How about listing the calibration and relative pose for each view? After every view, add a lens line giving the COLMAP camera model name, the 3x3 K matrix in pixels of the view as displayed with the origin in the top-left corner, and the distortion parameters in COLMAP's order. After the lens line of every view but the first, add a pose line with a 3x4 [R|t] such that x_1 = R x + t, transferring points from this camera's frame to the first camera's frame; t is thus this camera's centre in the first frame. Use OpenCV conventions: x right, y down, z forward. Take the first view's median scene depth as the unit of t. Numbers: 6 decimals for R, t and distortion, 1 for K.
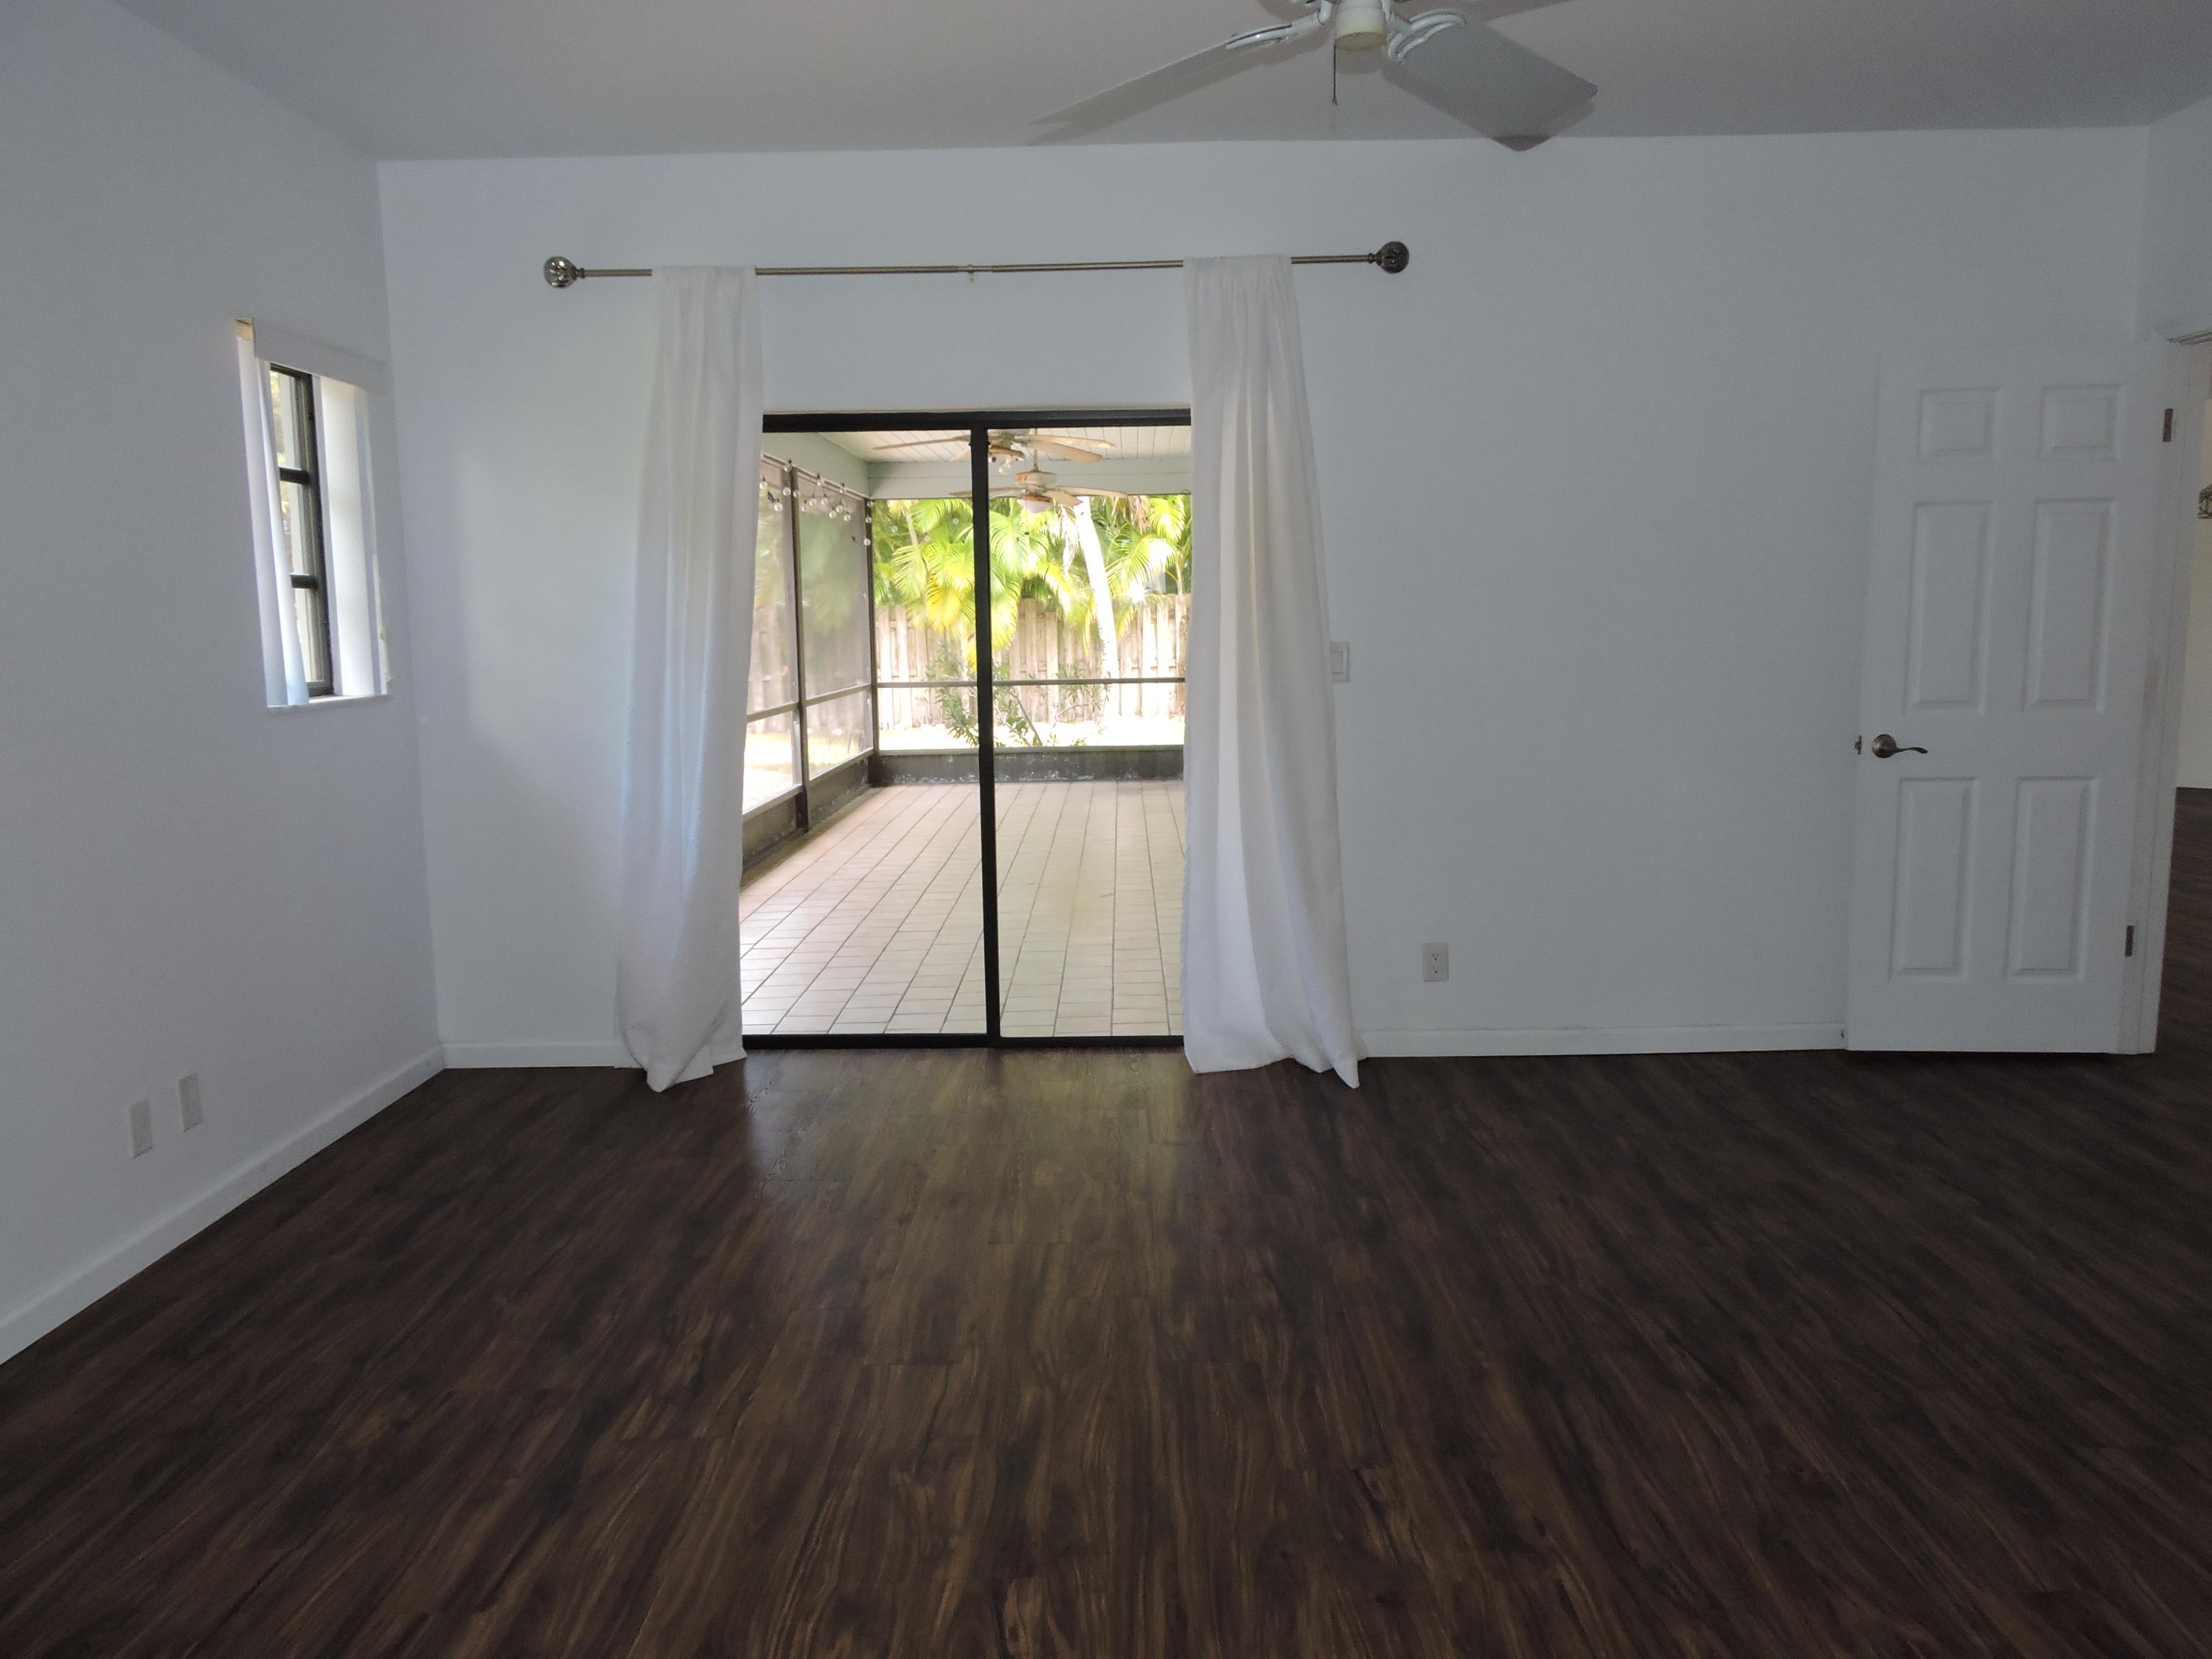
lens RADIAL K [[1582.6, 0, 1105.0], [0, 1582.6, 829.0], [0, 0, 1]] dist [-0.003208, -0.005964]
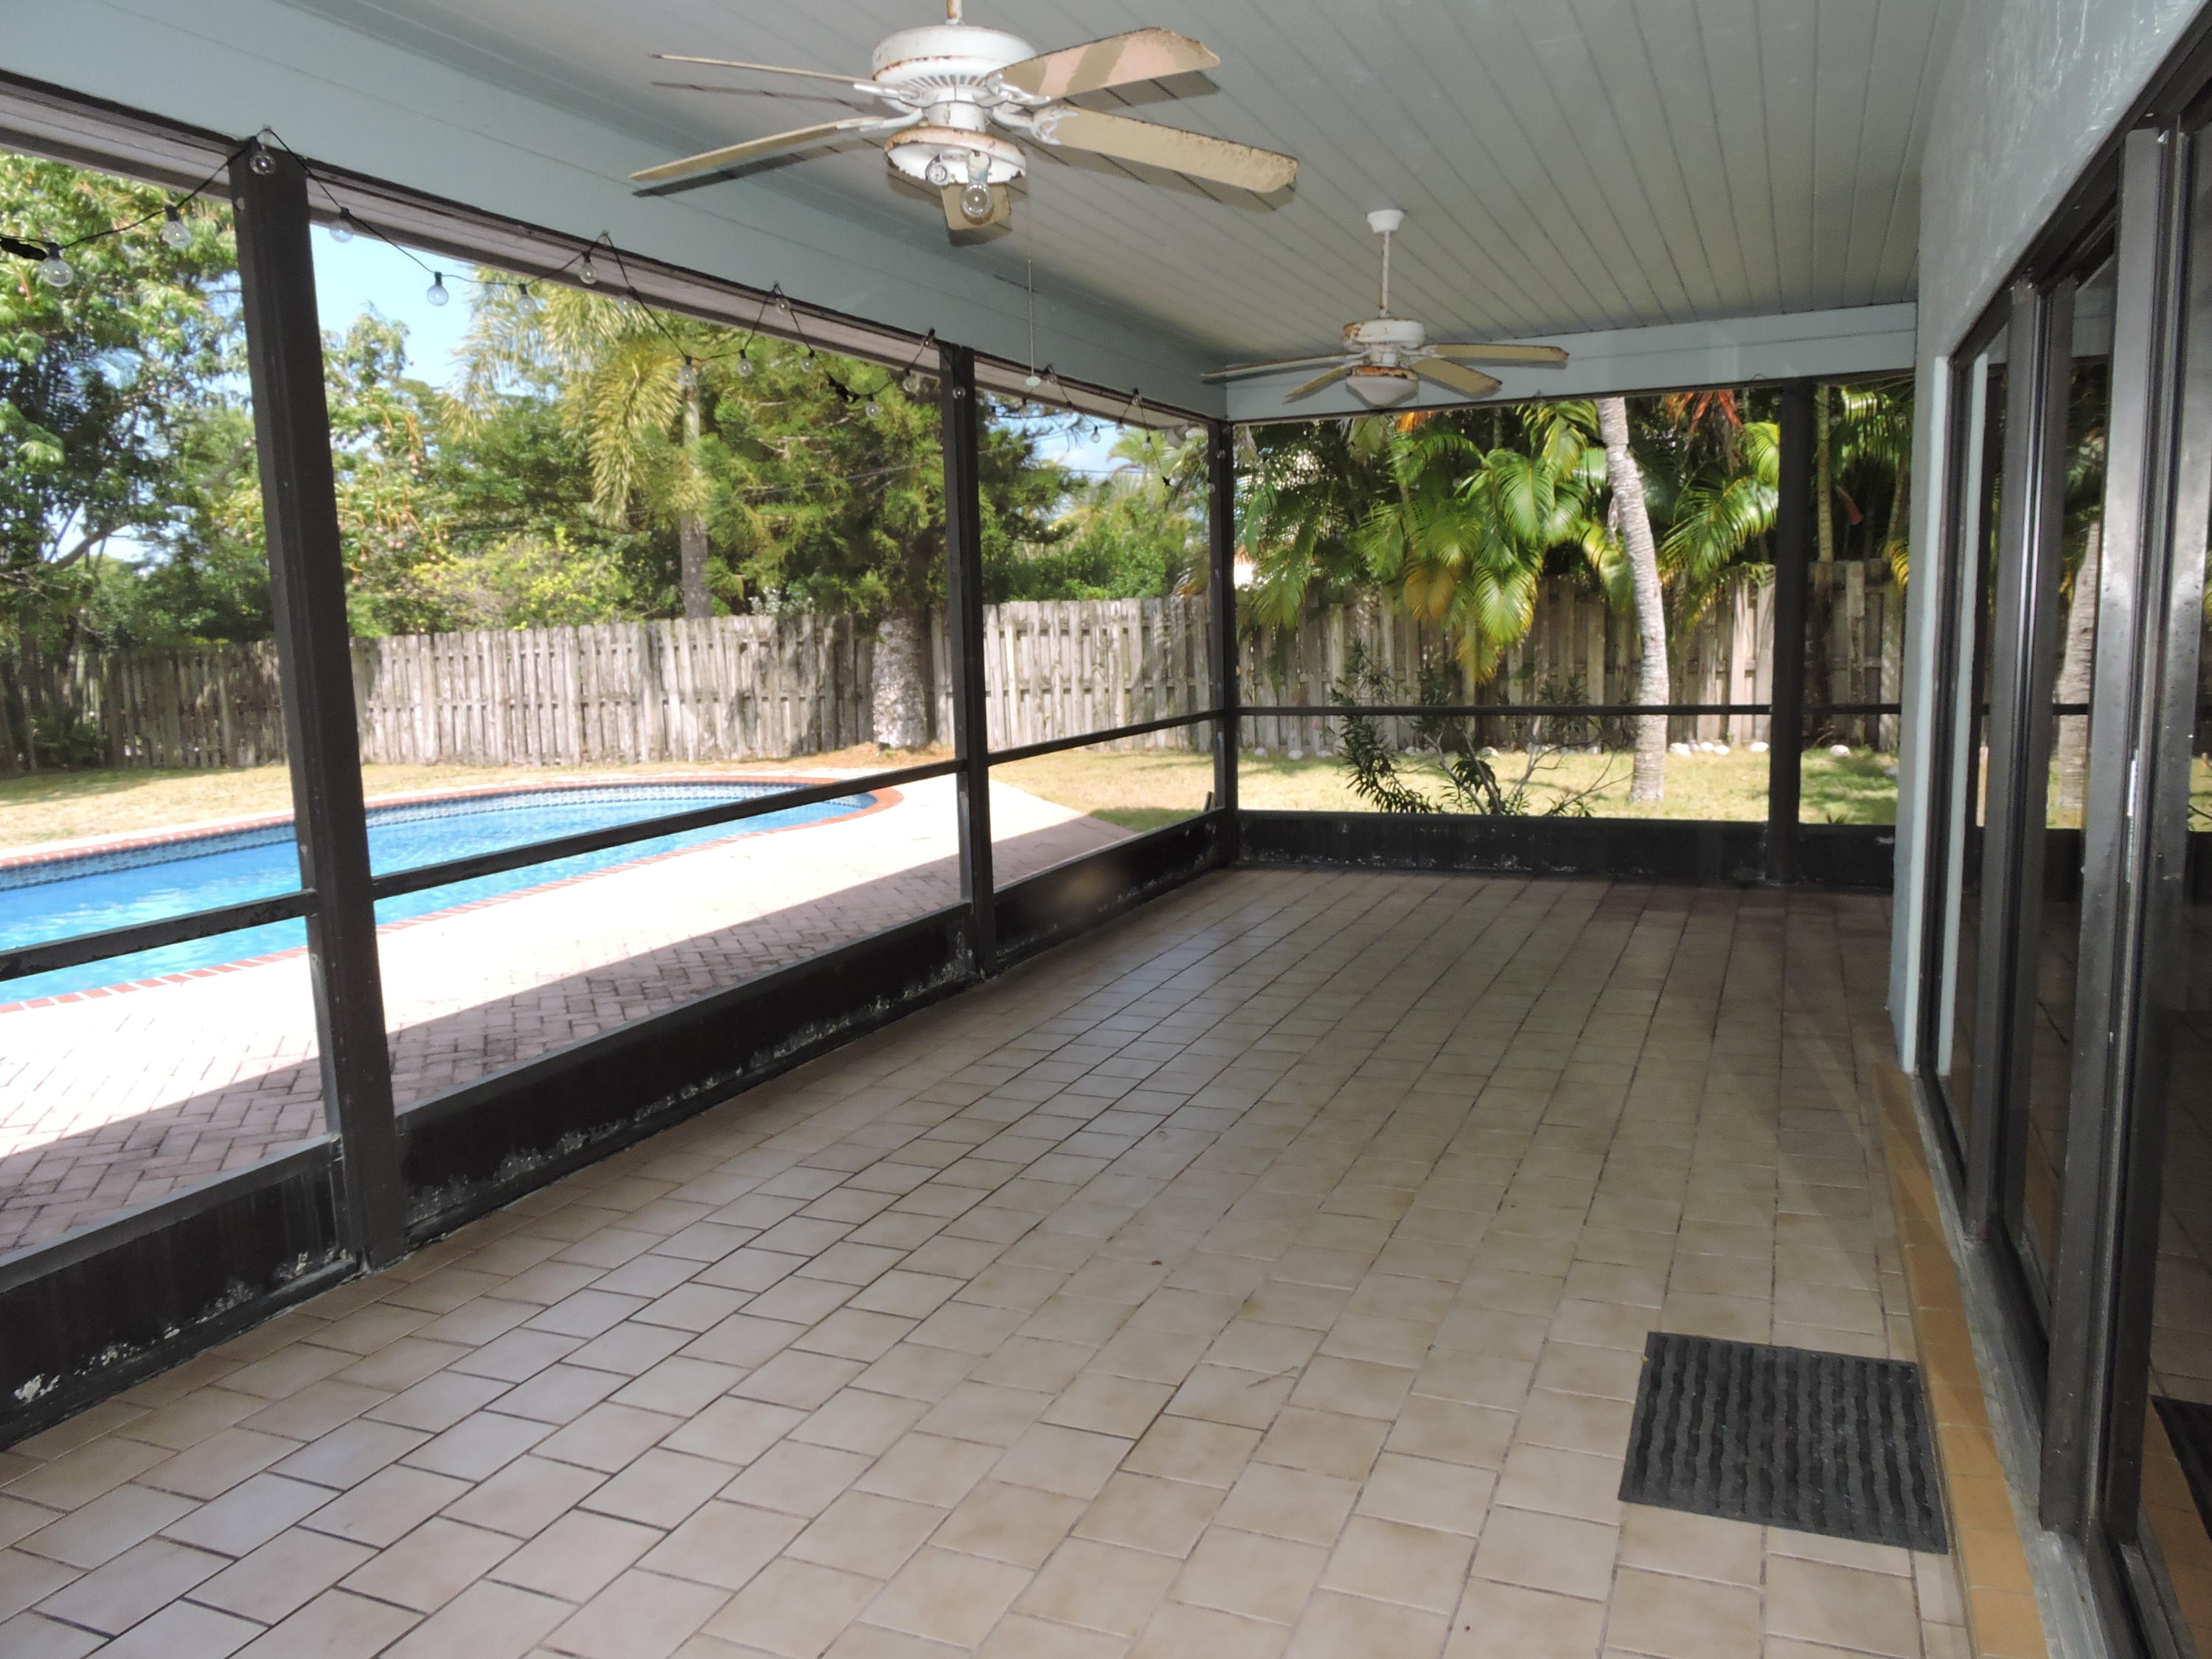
lens RADIAL K [[1582.6, 0, 1092.1], [0, 1582.6, 831.2], [0, 0, 1]] dist [-0.003208, -0.005964]
pose [[0.918746, 0.048637, -0.391842, 0.044317], [-0.042025, 0.998793, 0.025438, -0.041678], [0.392607, -0.006904, 0.919681, 0.278098]]
